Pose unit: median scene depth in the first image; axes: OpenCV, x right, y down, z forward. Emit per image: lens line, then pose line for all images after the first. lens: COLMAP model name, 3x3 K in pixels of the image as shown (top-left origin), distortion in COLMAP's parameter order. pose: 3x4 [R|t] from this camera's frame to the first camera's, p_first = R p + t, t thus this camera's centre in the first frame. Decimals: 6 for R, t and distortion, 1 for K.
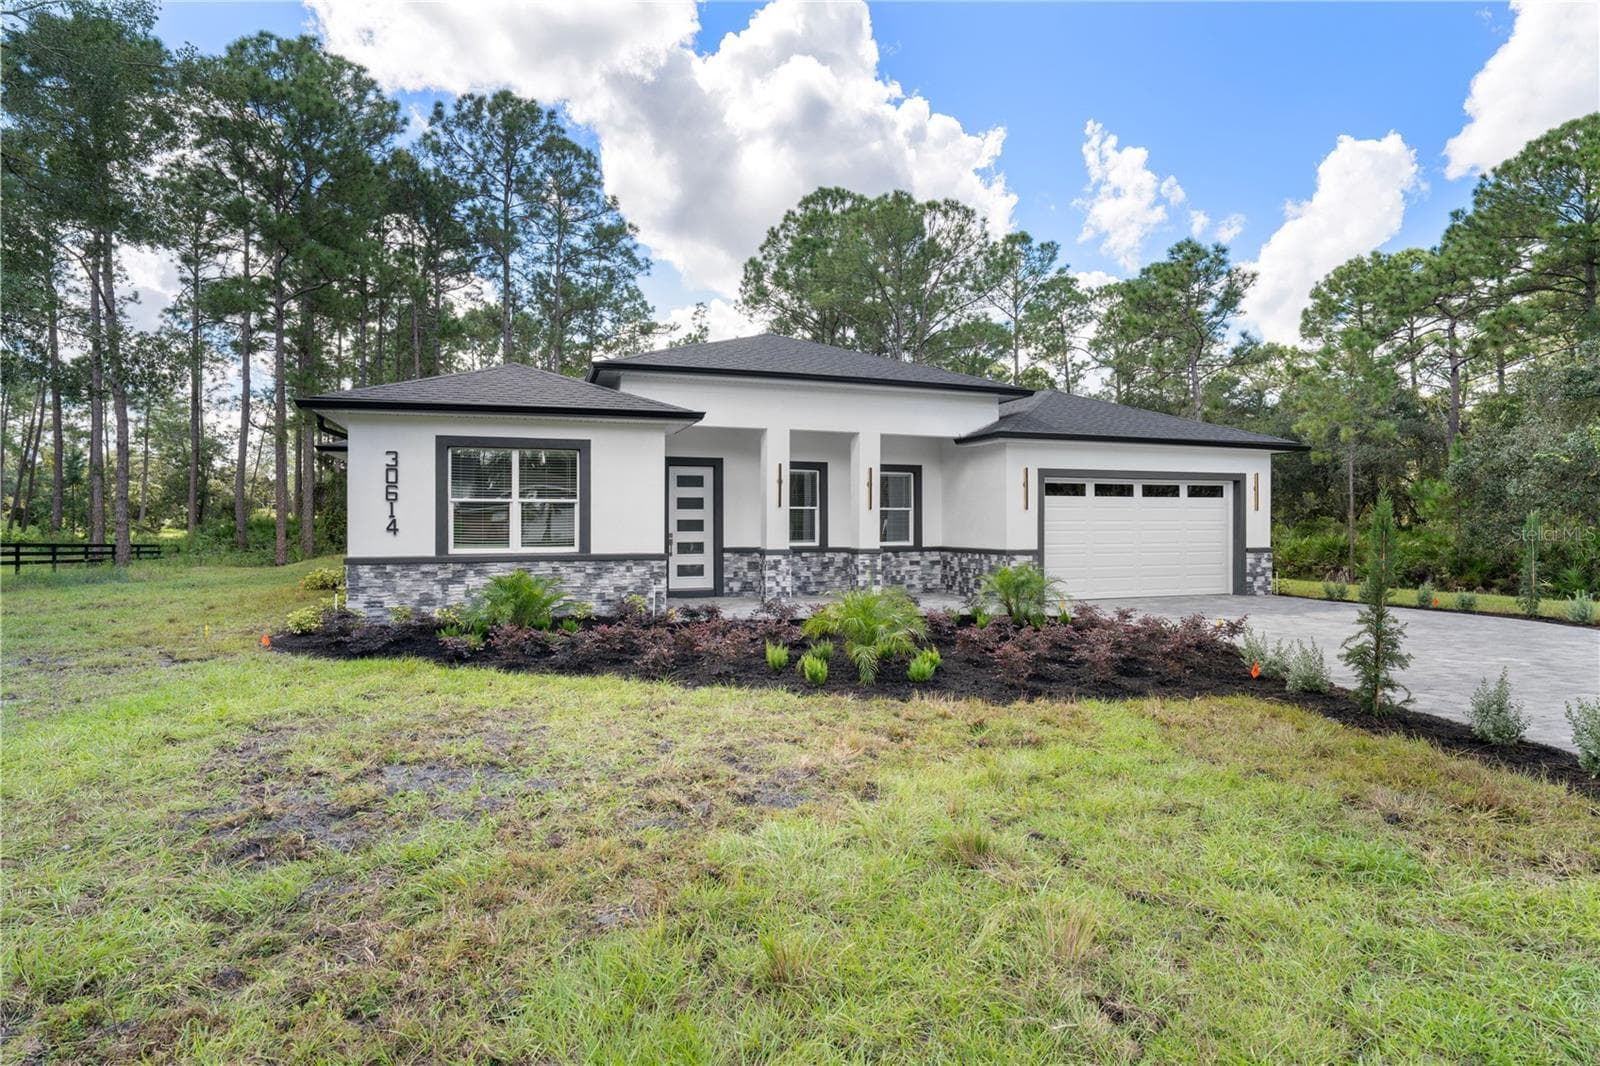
lens RADIAL K [[841.6, 0, 800.0], [0, 841.6, 533.0], [0, 0, 1]] dist [-0.044659, 0.031638]
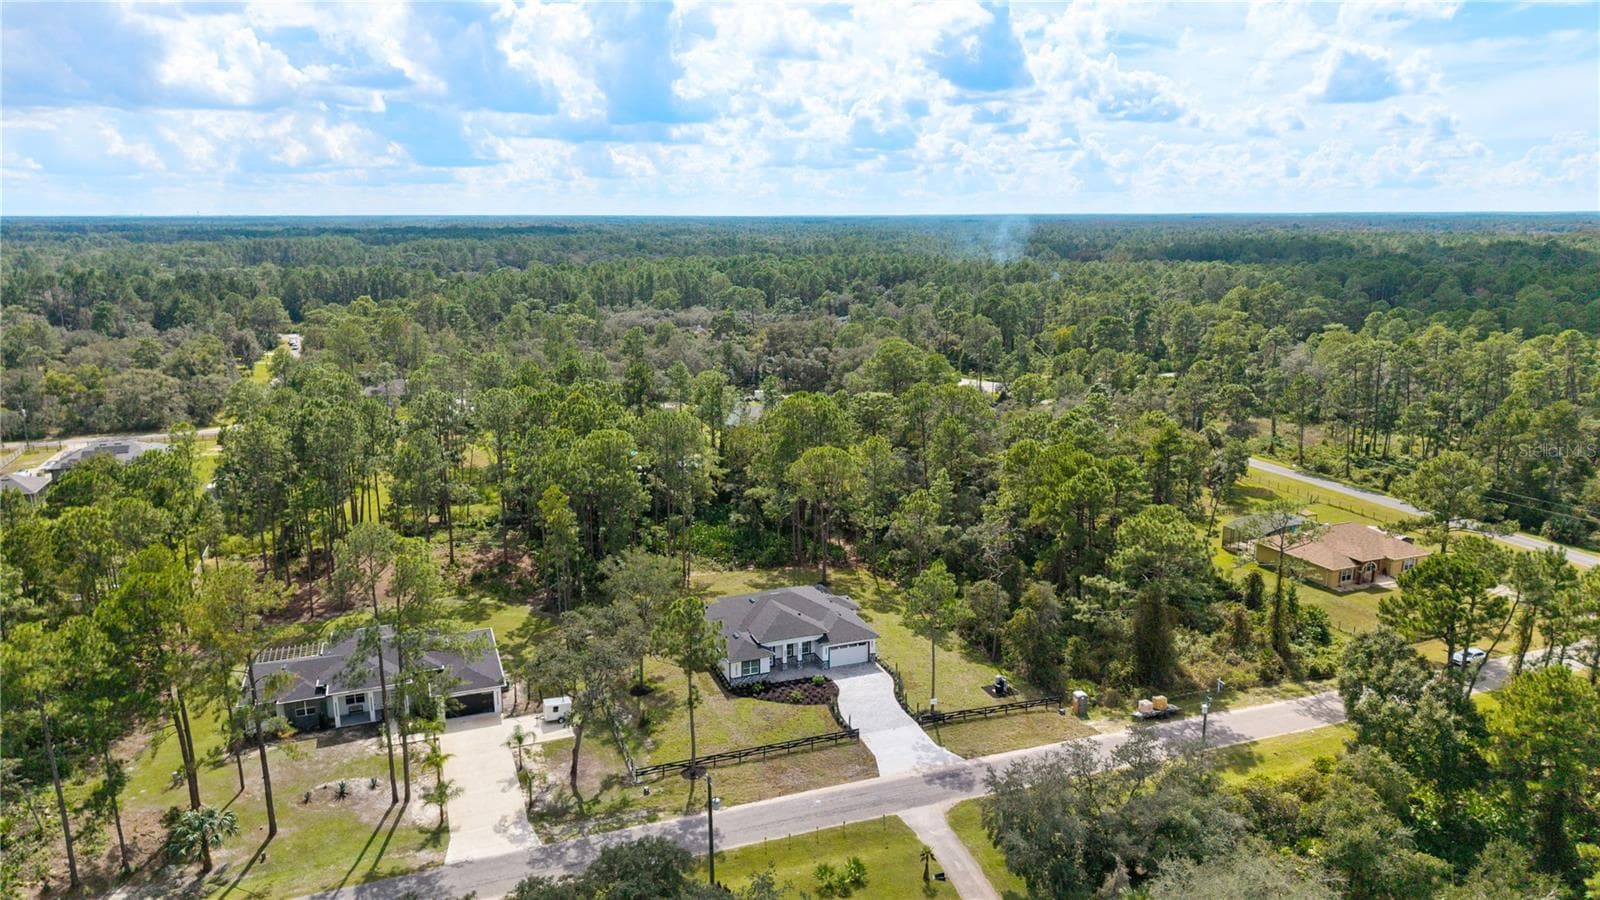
lens RADIAL K [[1072.9, 0, 802.9], [0, 1072.9, 455.5], [0, 0, 1]] dist [0.025203, -0.031864]
pose [[0.999392, -0.009102, 0.033653, -0.137157], [0.001530, 0.975836, 0.218499, -2.962880], [-0.034829, -0.218315, 0.975257, -5.904058]]
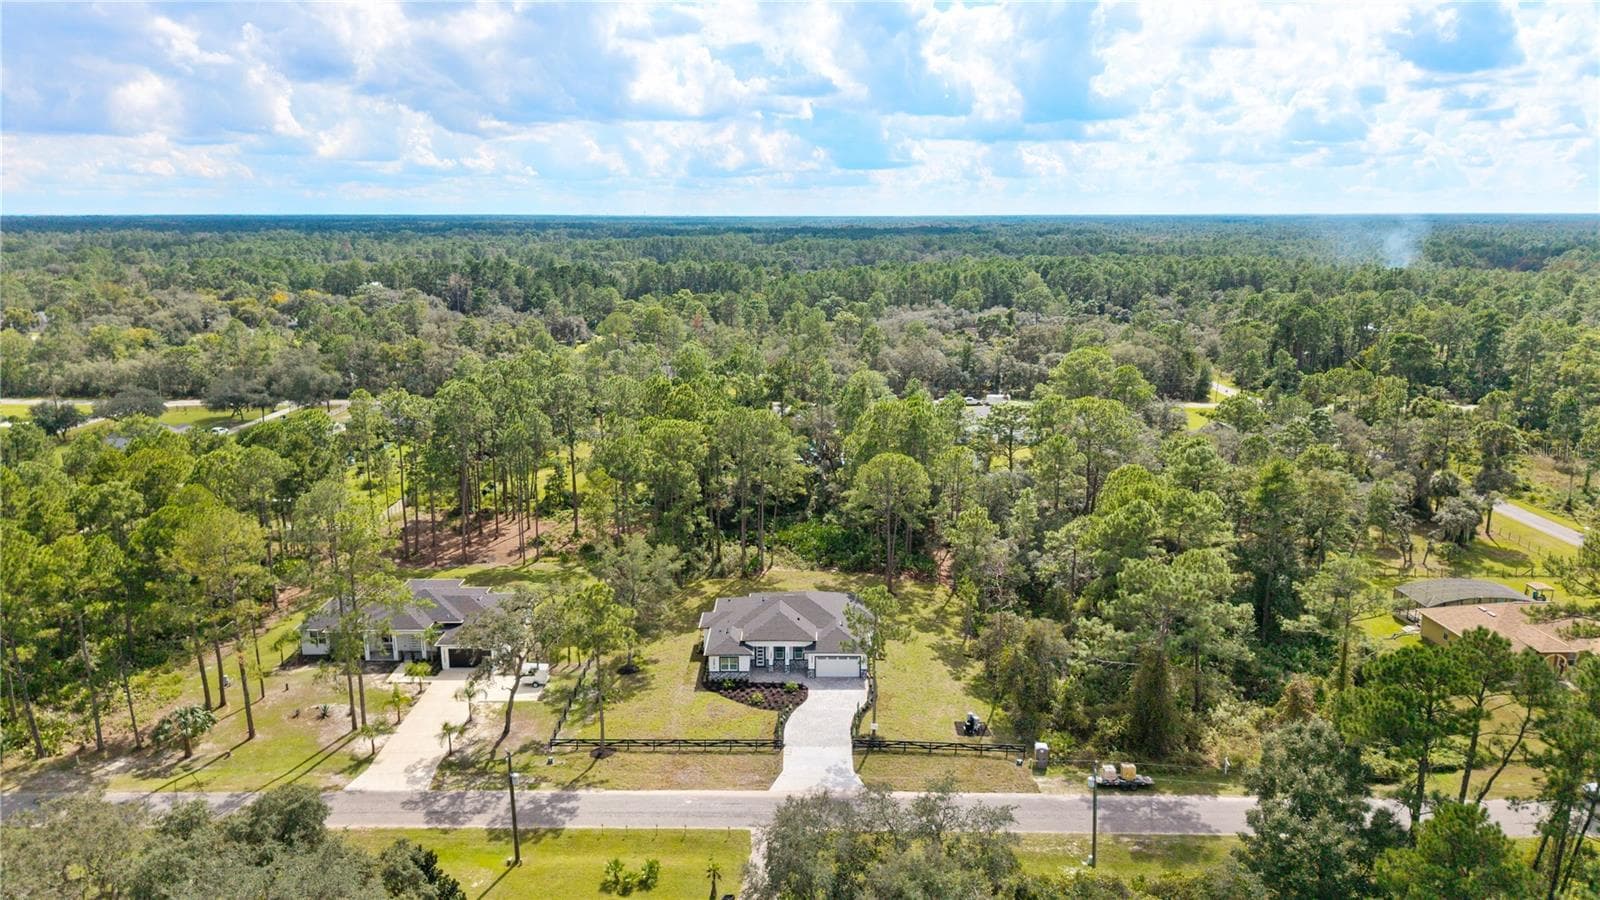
lens RADIAL K [[1072.7, 0, 800.0], [0, 1072.7, 450.0], [0, 0, 1]] dist [0.021352, -0.020790]
pose [[0.944957, 0.070477, -0.319513, 2.382567], [-0.000458, 0.976810, 0.214107, -2.962977], [0.327193, -0.202176, 0.923076, -5.424444]]
